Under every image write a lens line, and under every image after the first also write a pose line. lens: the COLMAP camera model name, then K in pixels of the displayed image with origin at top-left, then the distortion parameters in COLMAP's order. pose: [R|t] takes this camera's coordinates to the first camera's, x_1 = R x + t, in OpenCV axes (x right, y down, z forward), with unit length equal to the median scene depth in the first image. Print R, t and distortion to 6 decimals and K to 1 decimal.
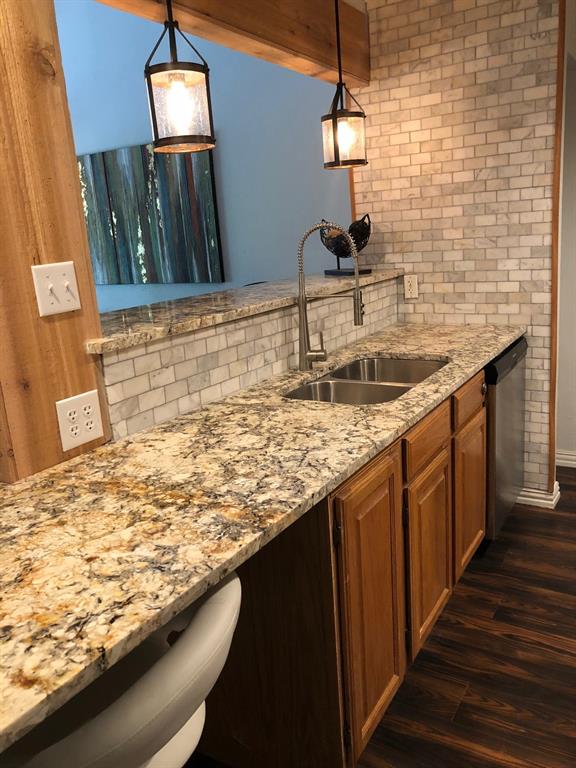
lens RADIAL K [[625.9, 0, 287.7], [0, 625.9, 376.4], [0, 0, 1]] dist [0.028935, -0.038853]
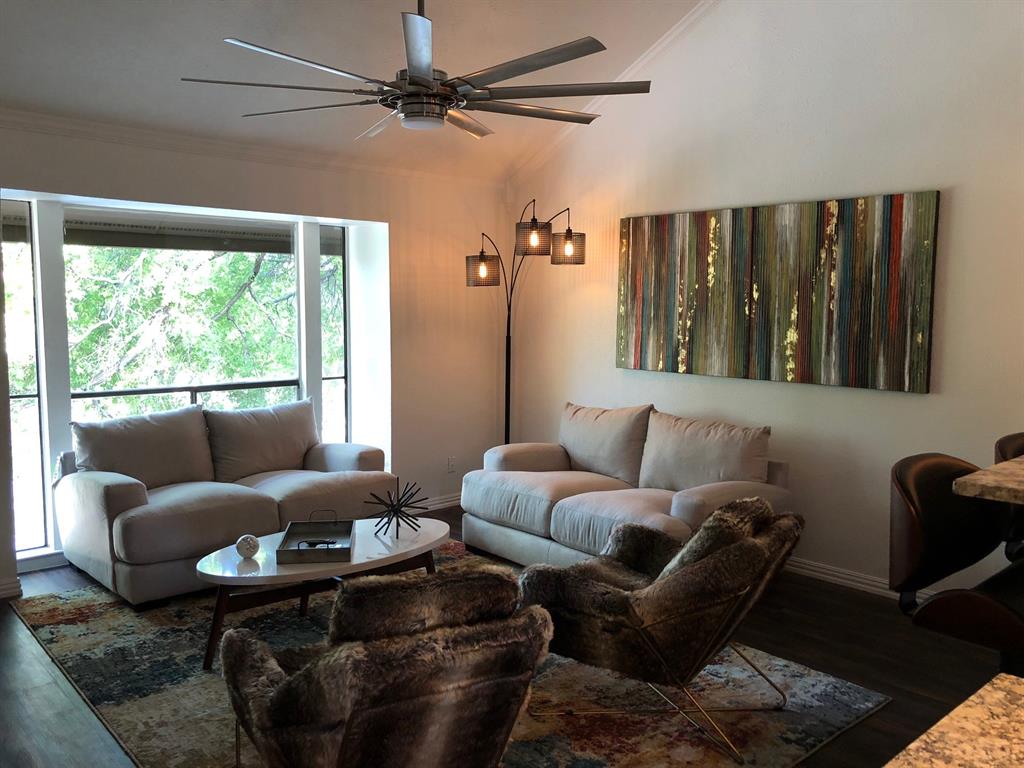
lens RADIAL K [[834.6, 0, 507.6], [0, 834.6, 376.6], [0, 0, 1]] dist [0.028935, -0.038853]
pose [[0.956547, 0.102086, -0.273123, -0.682964], [-0.137162, 0.984136, -0.112532, 0.002250], [0.257303, 0.145104, 0.955374, -0.045244]]
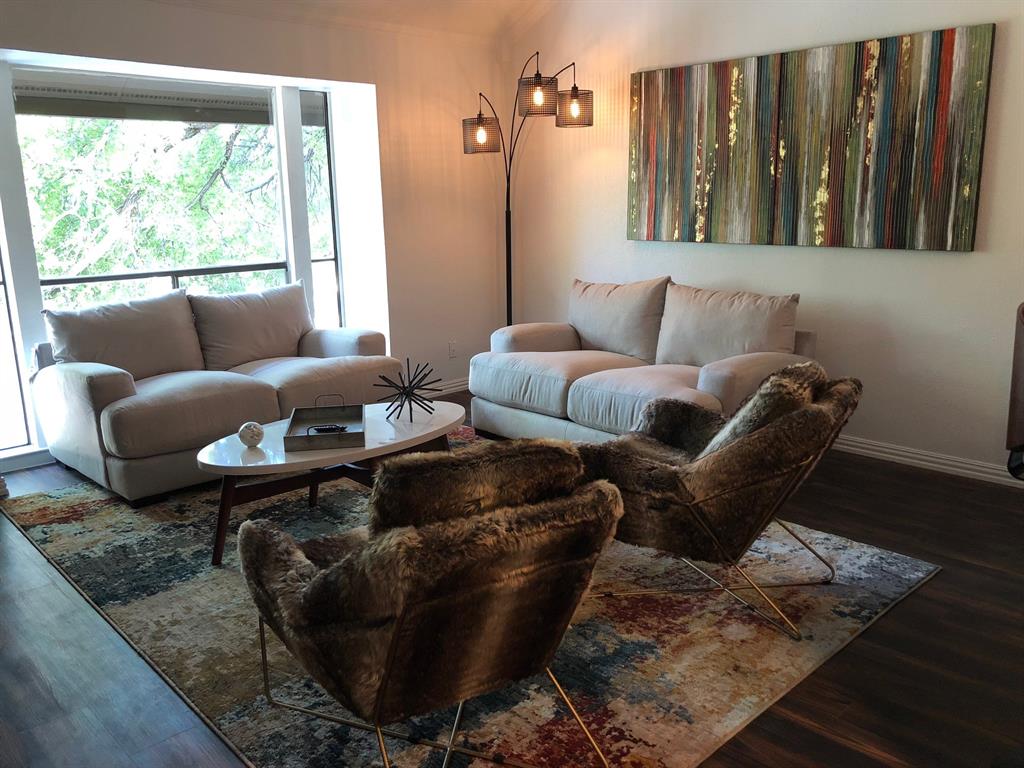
lens RADIAL K [[834.6, 0, 512.3], [0, 834.6, 376.3], [0, 0, 1]] dist [0.028935, -0.038853]
pose [[0.966993, 0.106732, -0.231373, -0.801237], [-0.107329, 0.994173, 0.010046, 0.048825], [0.231097, 0.015119, 0.972813, 0.089251]]
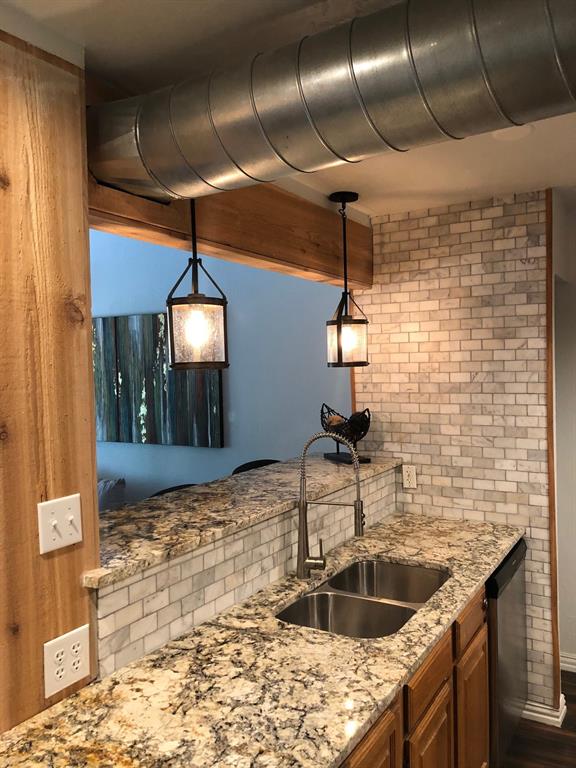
lens RADIAL K [[625.9, 0, 291.6], [0, 625.9, 377.9], [0, 0, 1]] dist [0.028935, -0.038853]
pose [[0.998707, 0.049679, 0.010816, -0.017773], [-0.046346, 0.977007, -0.208107, -0.129825], [-0.020906, 0.207337, 0.978046, -0.021294]]
